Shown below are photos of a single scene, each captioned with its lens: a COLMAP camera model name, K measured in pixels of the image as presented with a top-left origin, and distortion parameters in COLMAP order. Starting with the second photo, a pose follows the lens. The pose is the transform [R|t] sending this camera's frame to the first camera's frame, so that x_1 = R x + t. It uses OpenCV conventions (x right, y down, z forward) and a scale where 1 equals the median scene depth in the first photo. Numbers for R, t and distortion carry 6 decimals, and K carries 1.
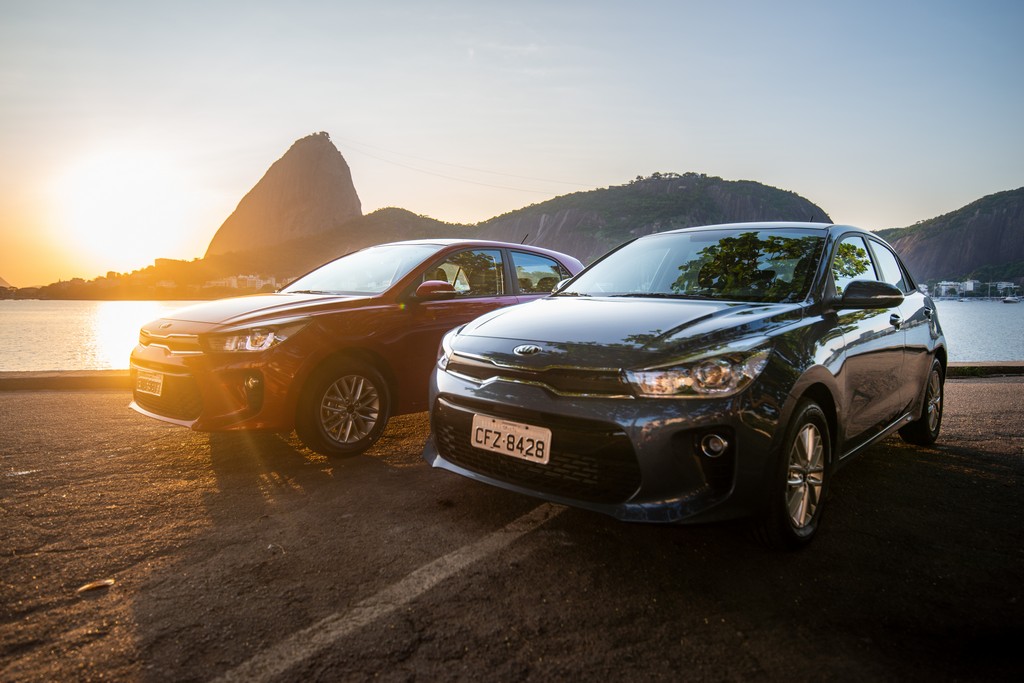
lens RADIAL K [[672.9, 0, 513.0], [0, 672.9, 335.0], [0, 0, 1]] dist [0.026968, 0.002307]
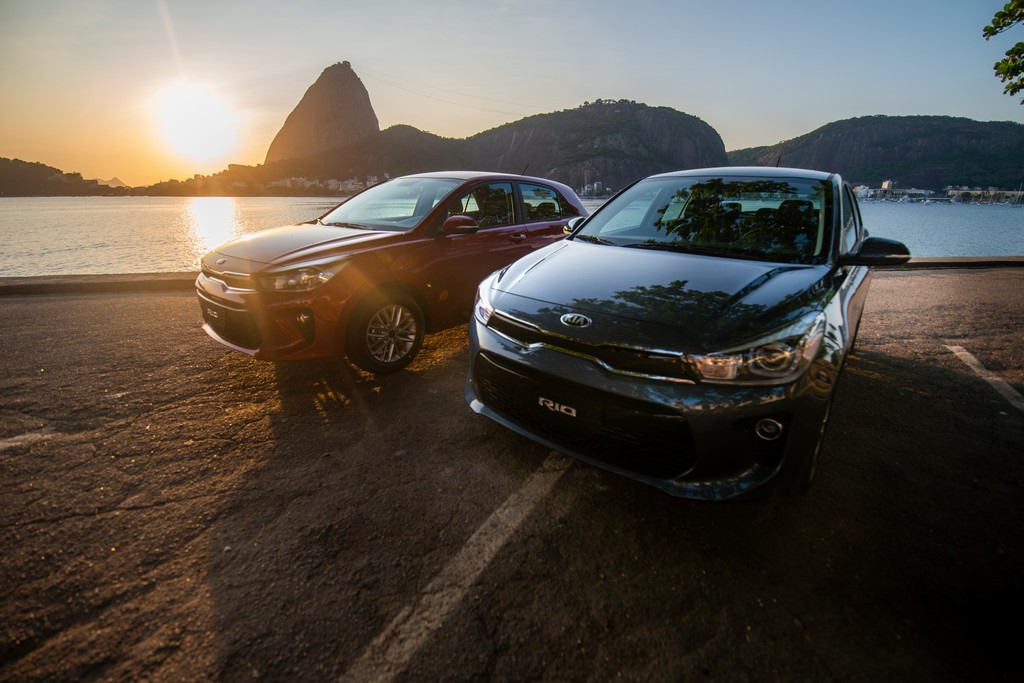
lens RADIAL K [[460.0, 0, 512.1], [0, 460.0, 342.0], [0, 0, 1]] dist [0.000613, -0.009438]
pose [[0.999157, -0.006256, 0.040577, -0.098513], [-0.004090, 0.968239, 0.249992, -0.114340], [-0.040852, -0.249947, 0.967397, 0.327346]]
